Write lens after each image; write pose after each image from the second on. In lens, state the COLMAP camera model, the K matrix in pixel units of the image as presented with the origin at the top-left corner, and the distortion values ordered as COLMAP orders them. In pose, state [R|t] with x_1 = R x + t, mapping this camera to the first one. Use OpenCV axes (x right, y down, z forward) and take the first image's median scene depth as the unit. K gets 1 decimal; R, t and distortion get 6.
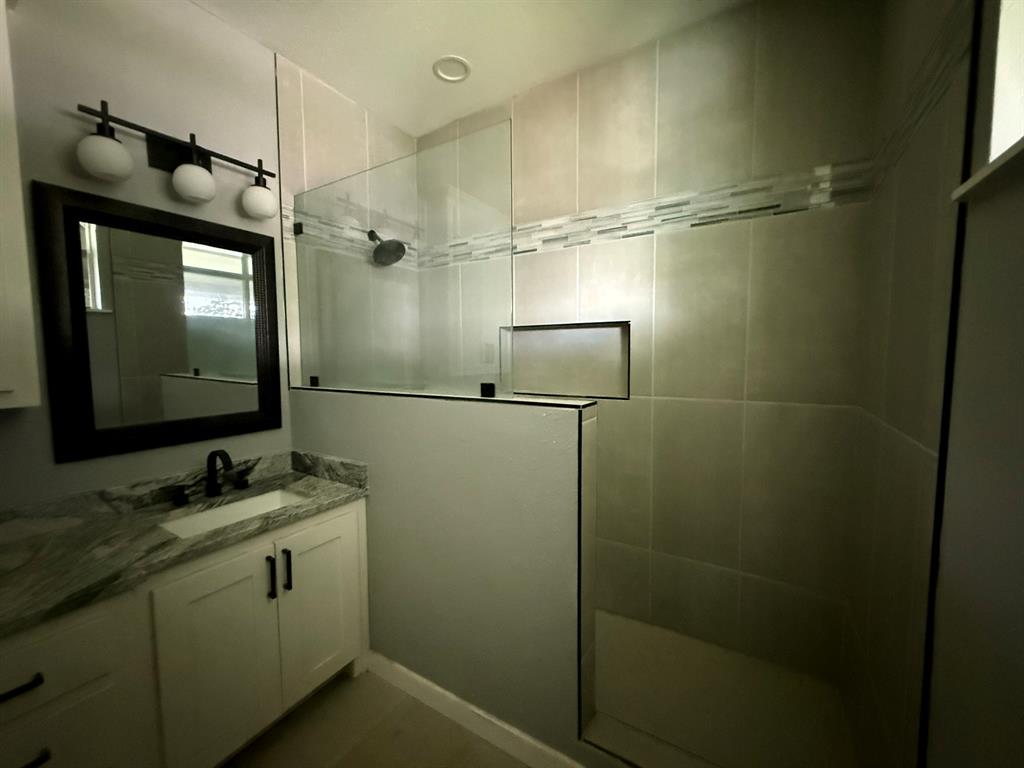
lens RADIAL K [[406.1, 0, 506.0], [0, 406.1, 383.7], [0, 0, 1]] dist [0.002055, -0.000042]
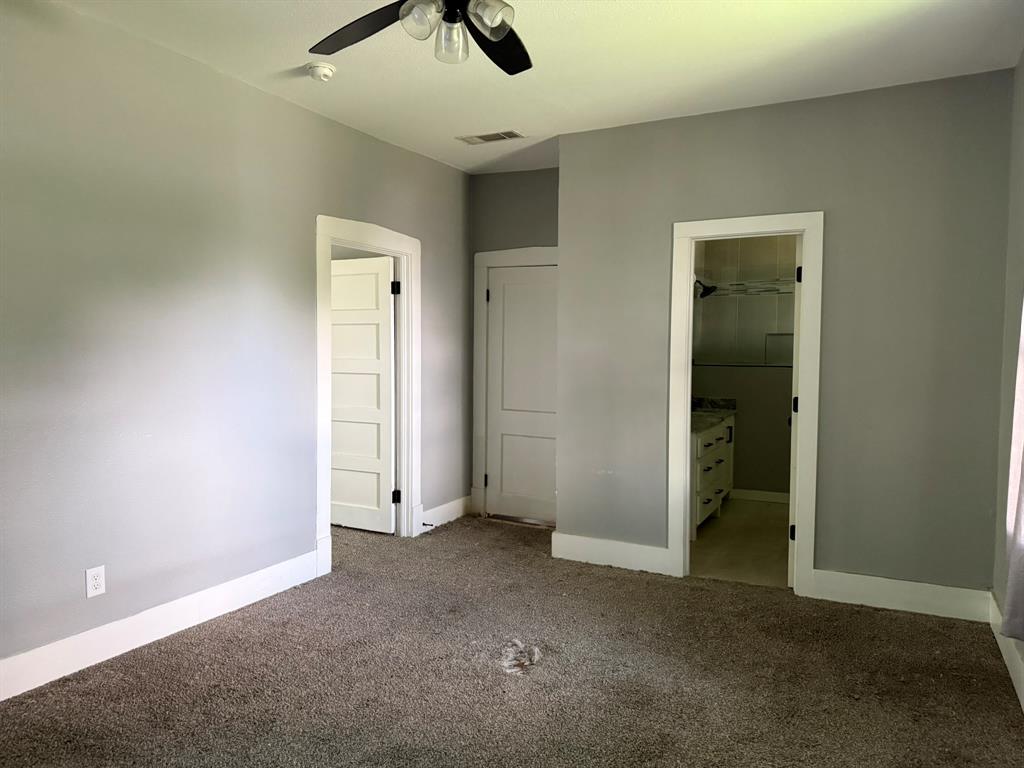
lens RADIAL K [[716.7, 0, 514.6], [0, 716.7, 381.6], [0, 0, 1]] dist [0.152246, -0.246044]
pose [[0.995896, 0.010602, 0.089879, -1.796919], [-0.008475, 0.999676, -0.024018, 0.199661], [-0.090105, 0.023158, 0.995663, -2.648526]]
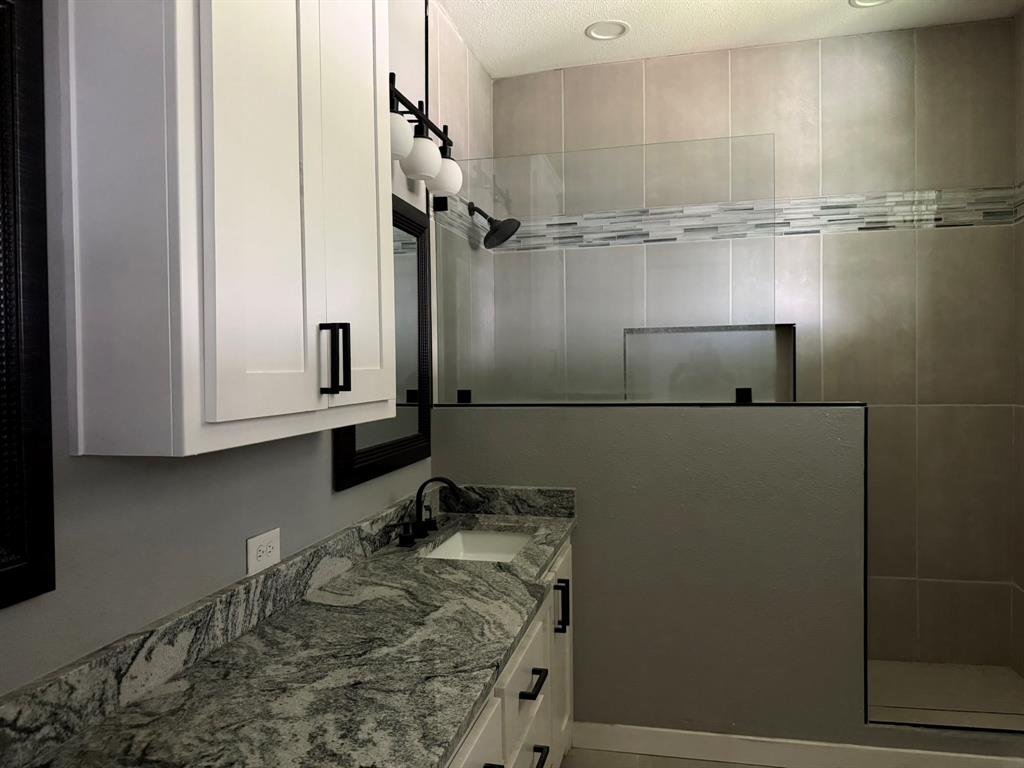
lens RADIAL K [[716.7, 0, 514.6], [0, 716.7, 381.6], [0, 0, 1]] dist [0.152246, -0.246044]
pose [[0.945952, -0.014376, 0.323987, -0.906874], [0.031893, 0.998298, -0.048820, 0.040622], [-0.322733, 0.056514, 0.944801, -0.384635]]
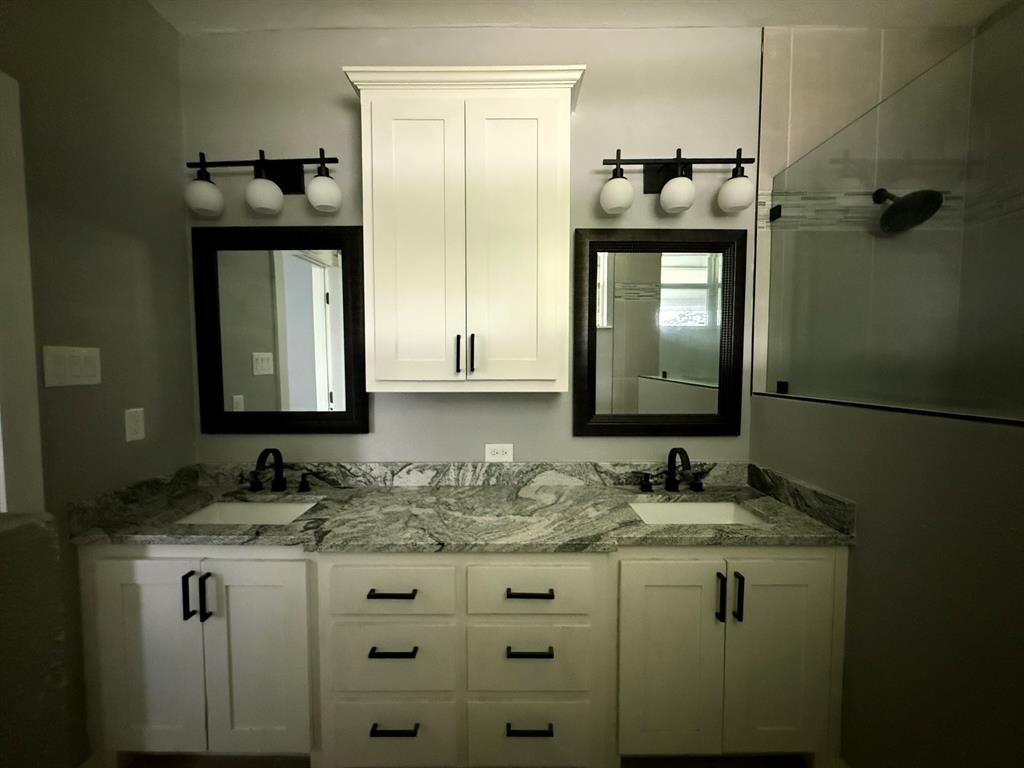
lens RADIAL K [[409.7, 0, 512.0], [0, 409.7, 384.0], [0, 0, 1]] dist [-0.000638, -0.000145]
pose [[0.537775, 0.046625, -0.841798, -0.060006], [-0.065966, 0.997736, 0.013120, 0.014441], [0.840503, 0.048475, 0.539633, 0.067212]]
